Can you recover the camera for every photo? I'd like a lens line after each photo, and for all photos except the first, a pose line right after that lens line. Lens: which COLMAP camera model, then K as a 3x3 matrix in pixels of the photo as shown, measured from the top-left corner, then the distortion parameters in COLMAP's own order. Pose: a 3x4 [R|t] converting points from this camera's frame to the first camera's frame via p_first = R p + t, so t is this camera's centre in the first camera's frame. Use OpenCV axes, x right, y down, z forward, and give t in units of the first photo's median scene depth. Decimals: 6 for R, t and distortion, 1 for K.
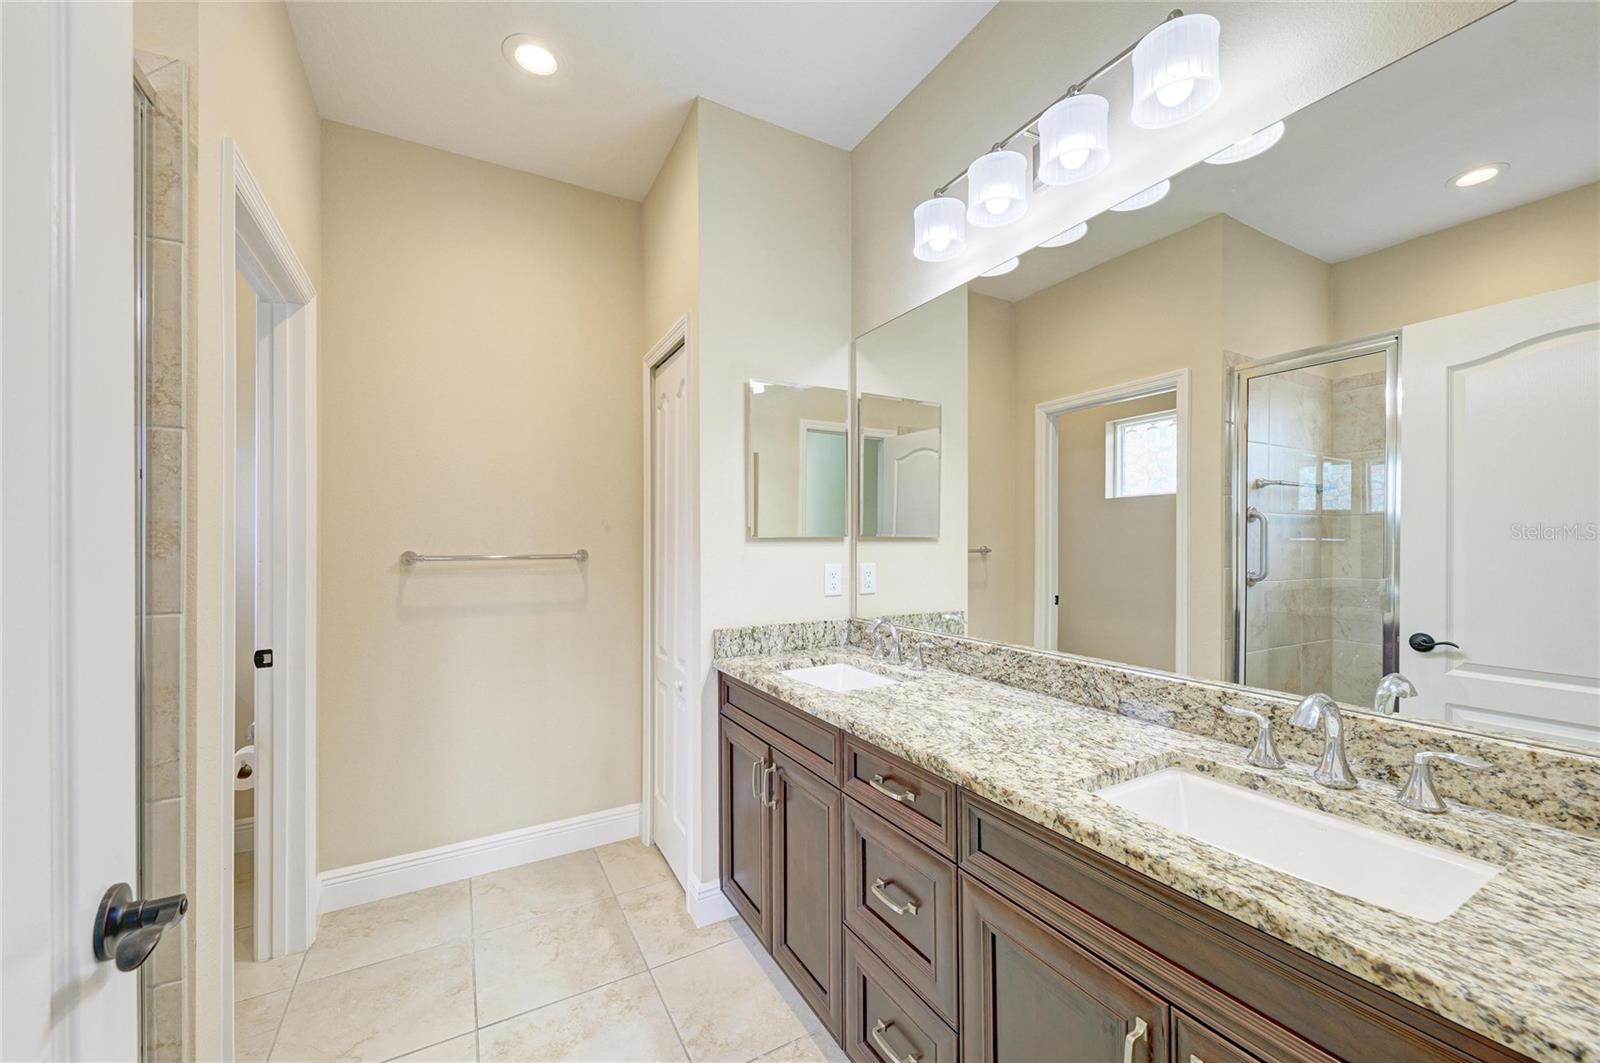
lens RADIAL K [[618.8, 0, 811.6], [0, 618.8, 541.2], [0, 0, 1]] dist [0.002418, -0.000103]
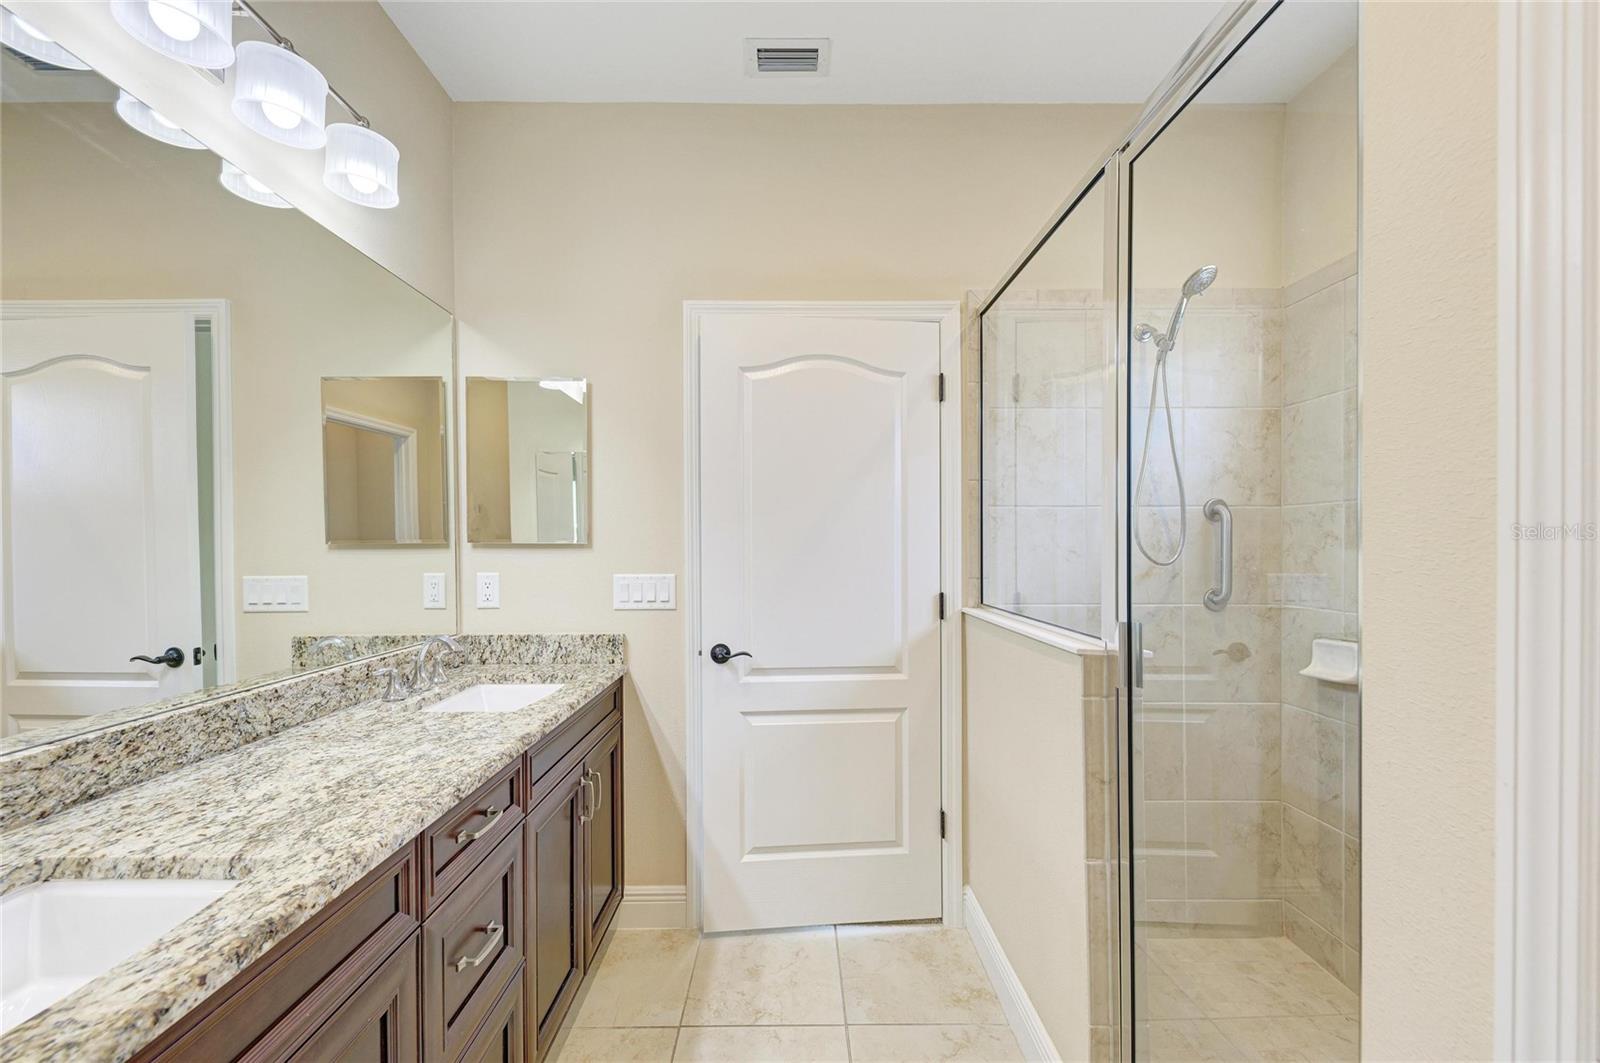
lens RADIAL K [[728.7, 0, 804.1], [0, 728.7, 539.7], [0, 0, 1]] dist [0.002082, 0.000095]
pose [[-0.879389, 0.010186, 0.475994, -0.732744], [0.007069, 0.999940, -0.008337, 0.000661], [-0.476051, -0.003967, -0.879409, 1.584299]]
